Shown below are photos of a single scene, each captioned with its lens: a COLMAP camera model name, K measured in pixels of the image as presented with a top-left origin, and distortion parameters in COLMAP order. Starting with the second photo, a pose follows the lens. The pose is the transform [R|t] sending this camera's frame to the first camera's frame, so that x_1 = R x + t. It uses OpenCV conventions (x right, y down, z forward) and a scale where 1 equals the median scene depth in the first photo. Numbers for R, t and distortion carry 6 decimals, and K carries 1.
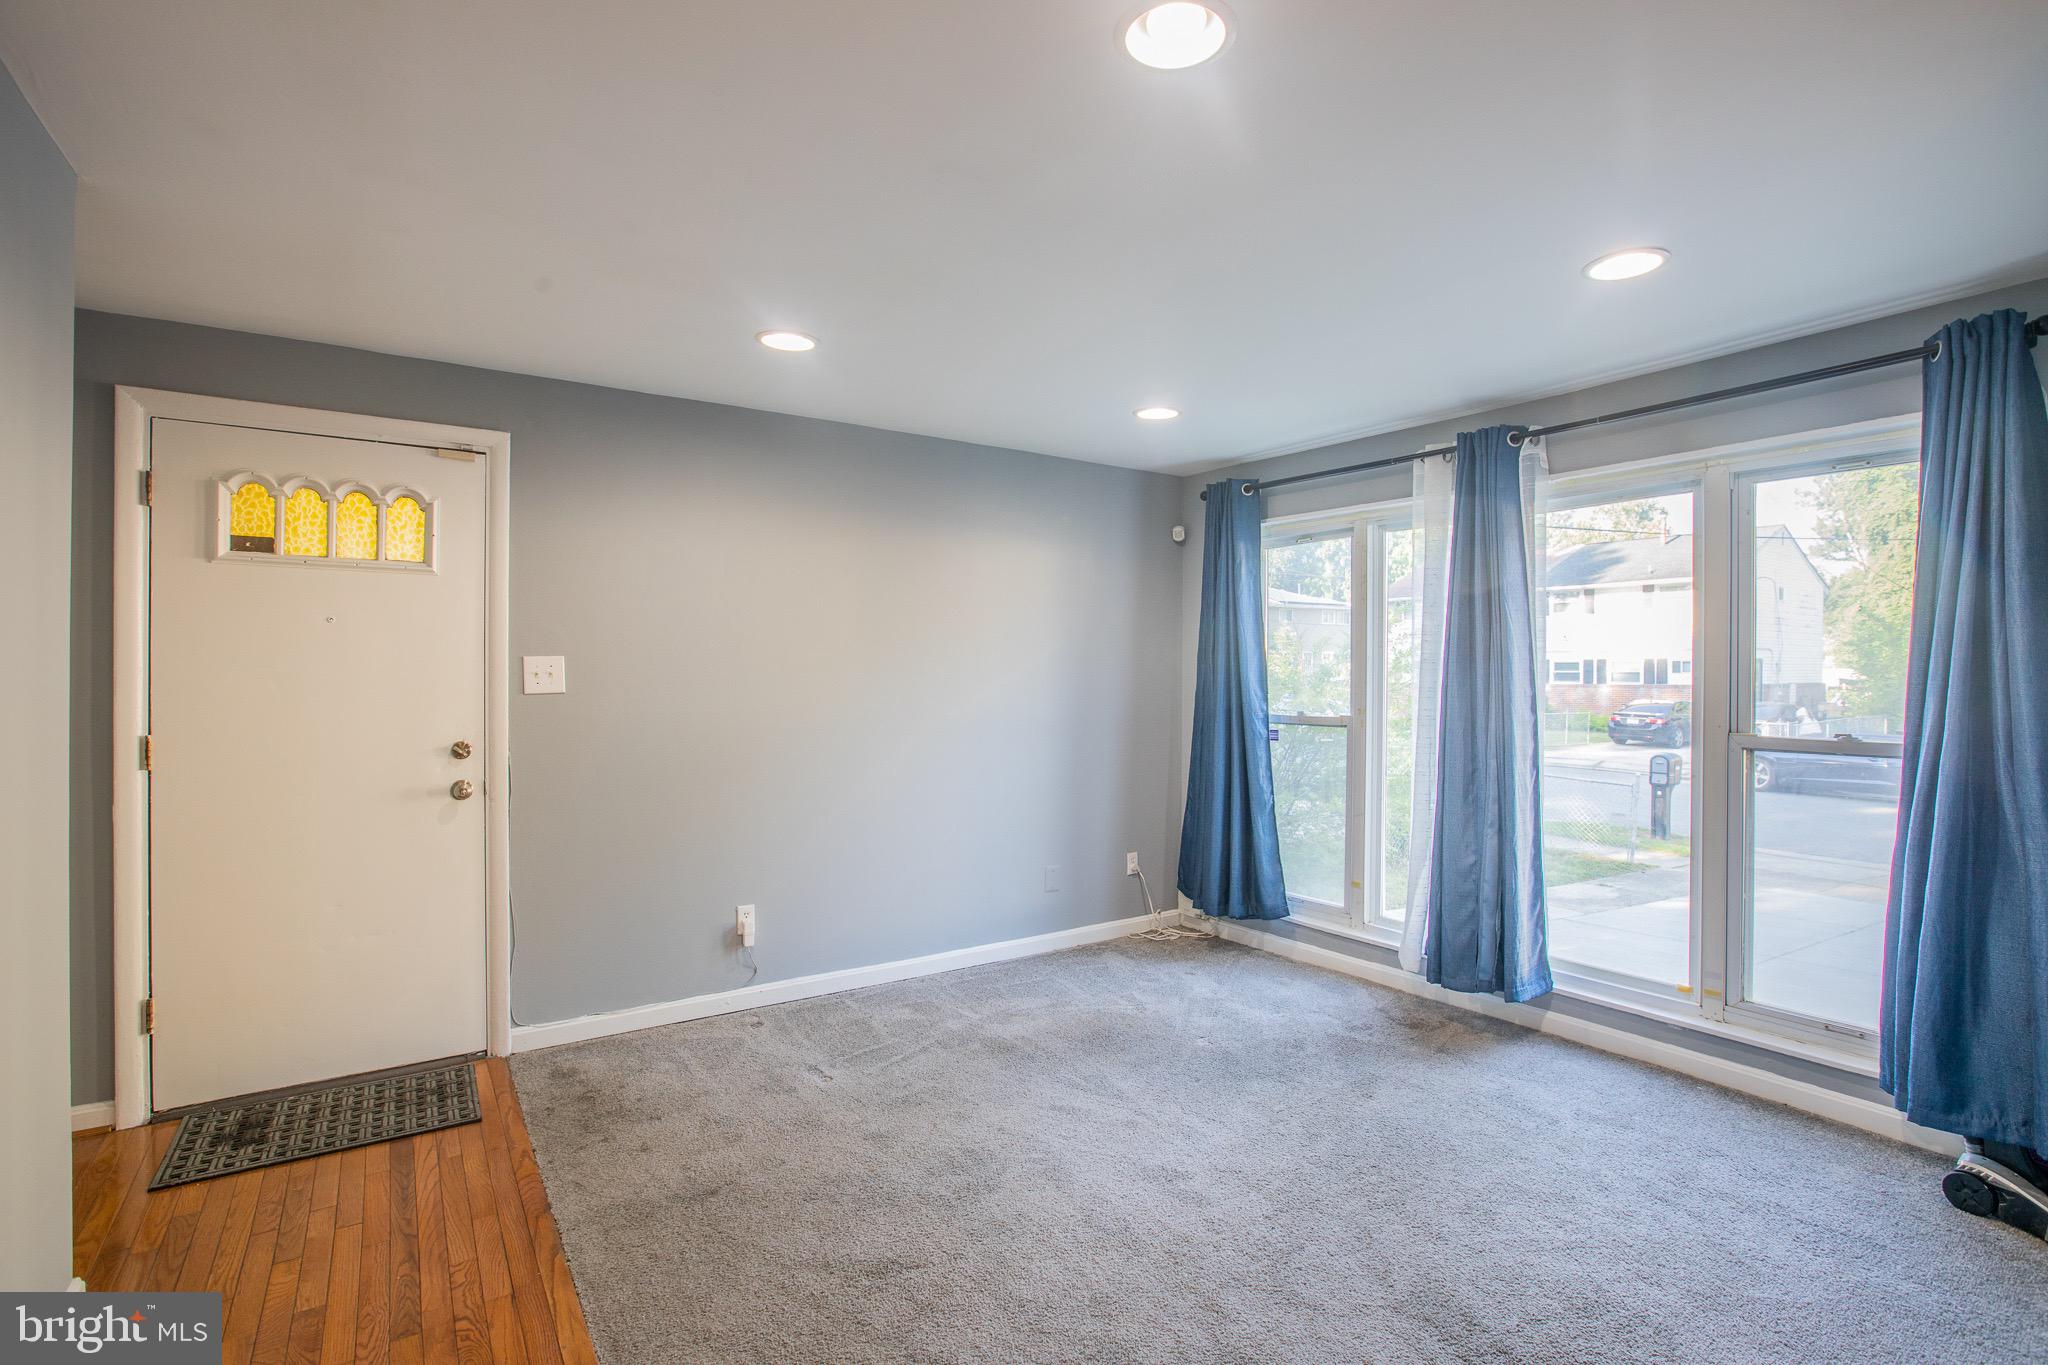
lens RADIAL K [[950.9, 0, 1038.1], [0, 950.9, 688.7], [0, 0, 1]] dist [-0.027446, 0.008091]
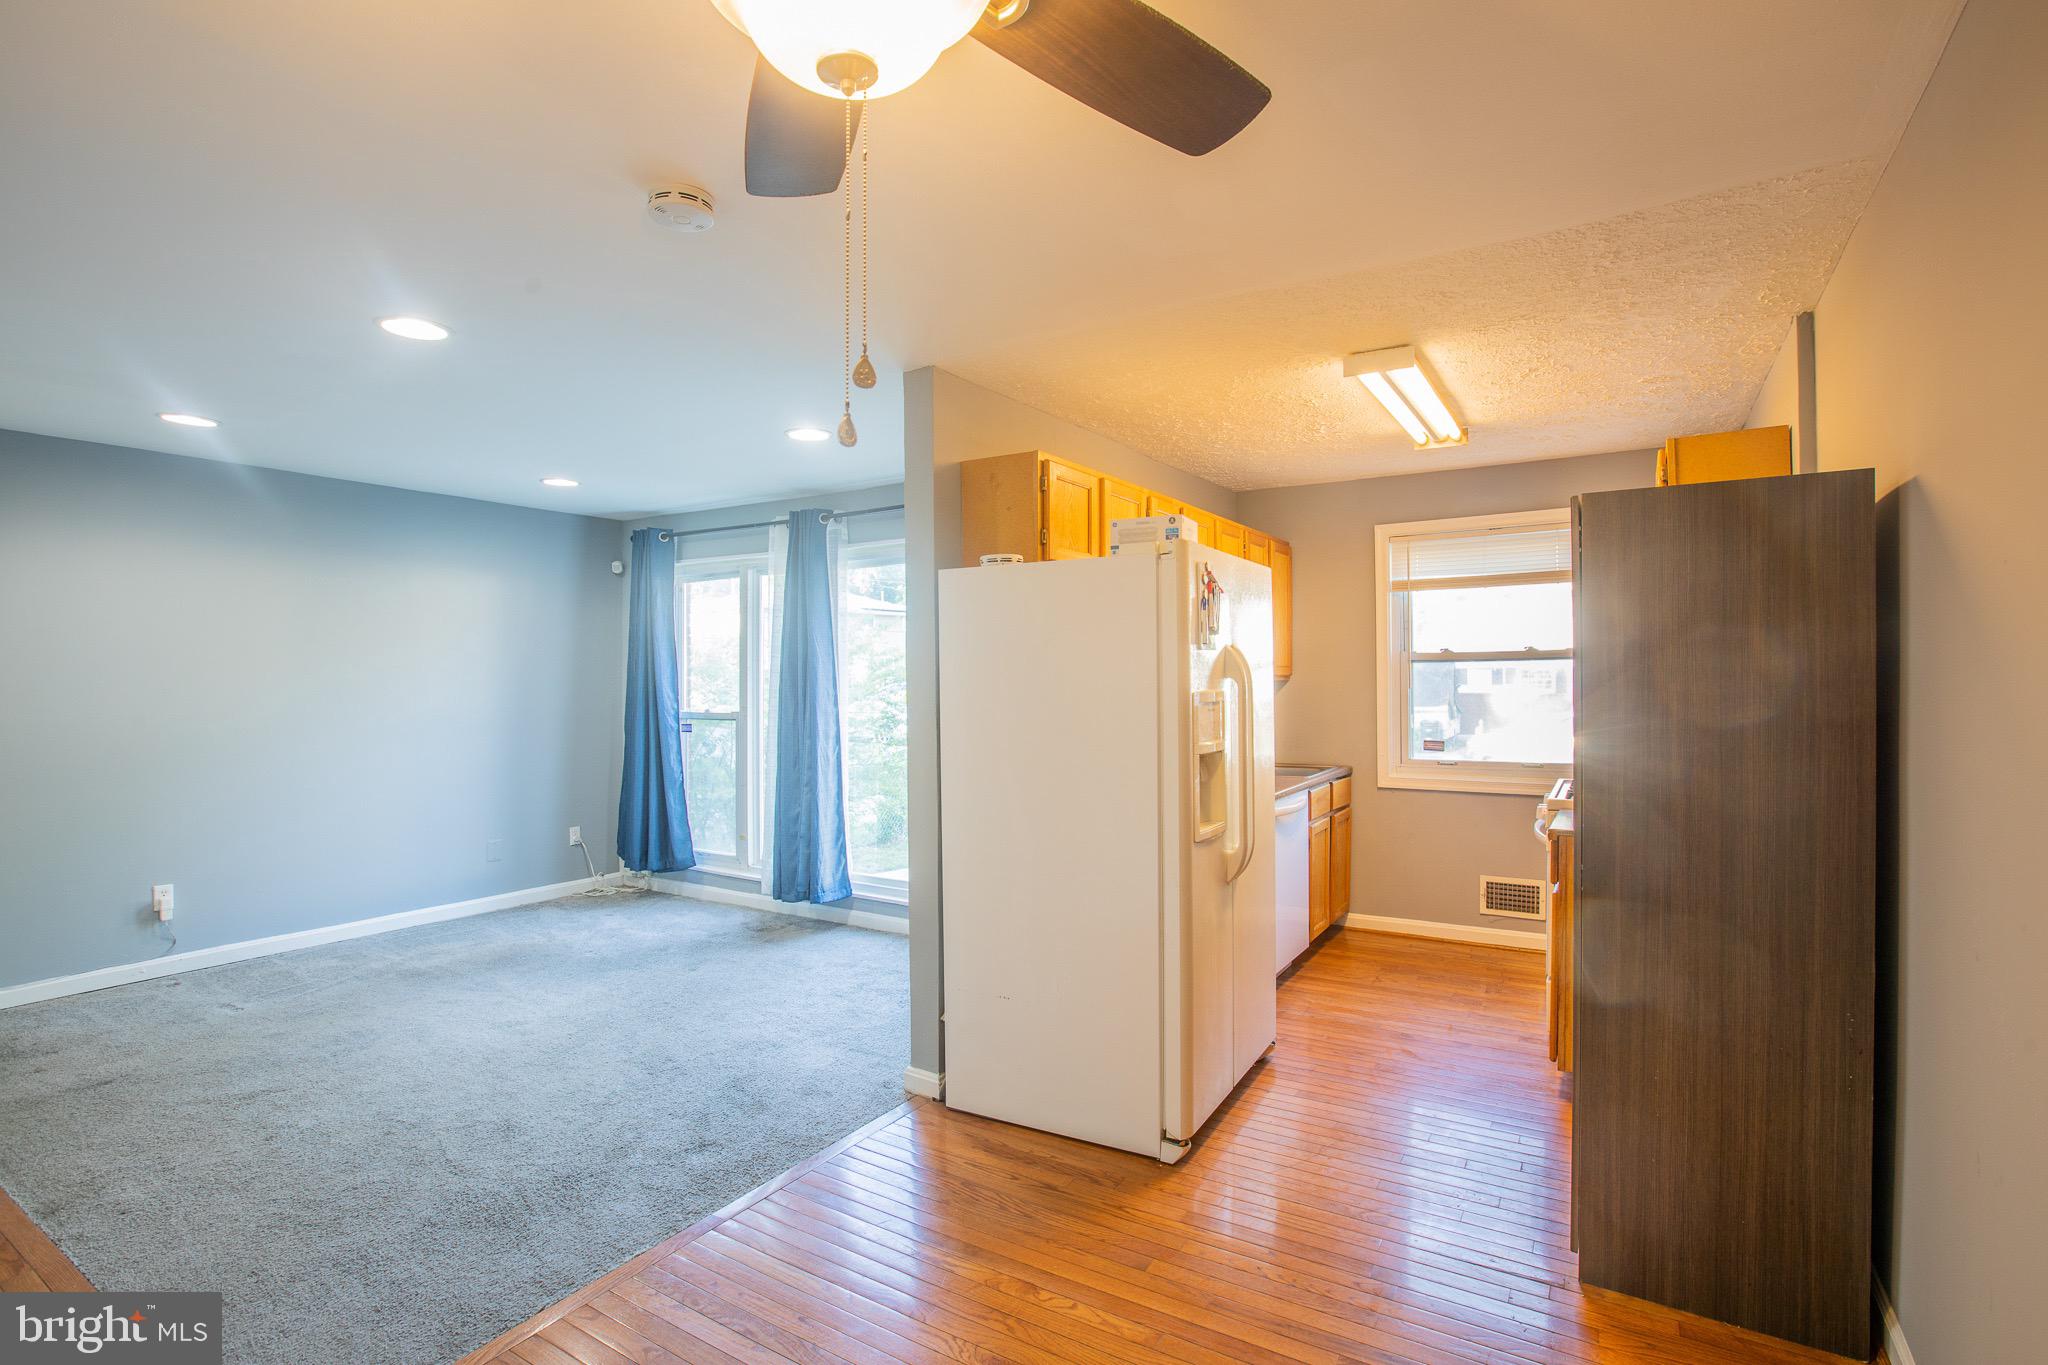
lens RADIAL K [[950.9, 0, 1047.2], [0, 950.9, 709.7], [0, 0, 1]] dist [-0.027446, 0.008091]
pose [[0.916725, -0.010651, 0.399377, 0.218127], [0.005229, 0.999879, 0.014662, 0.008829], [-0.399485, -0.011352, 0.916669, -0.443787]]
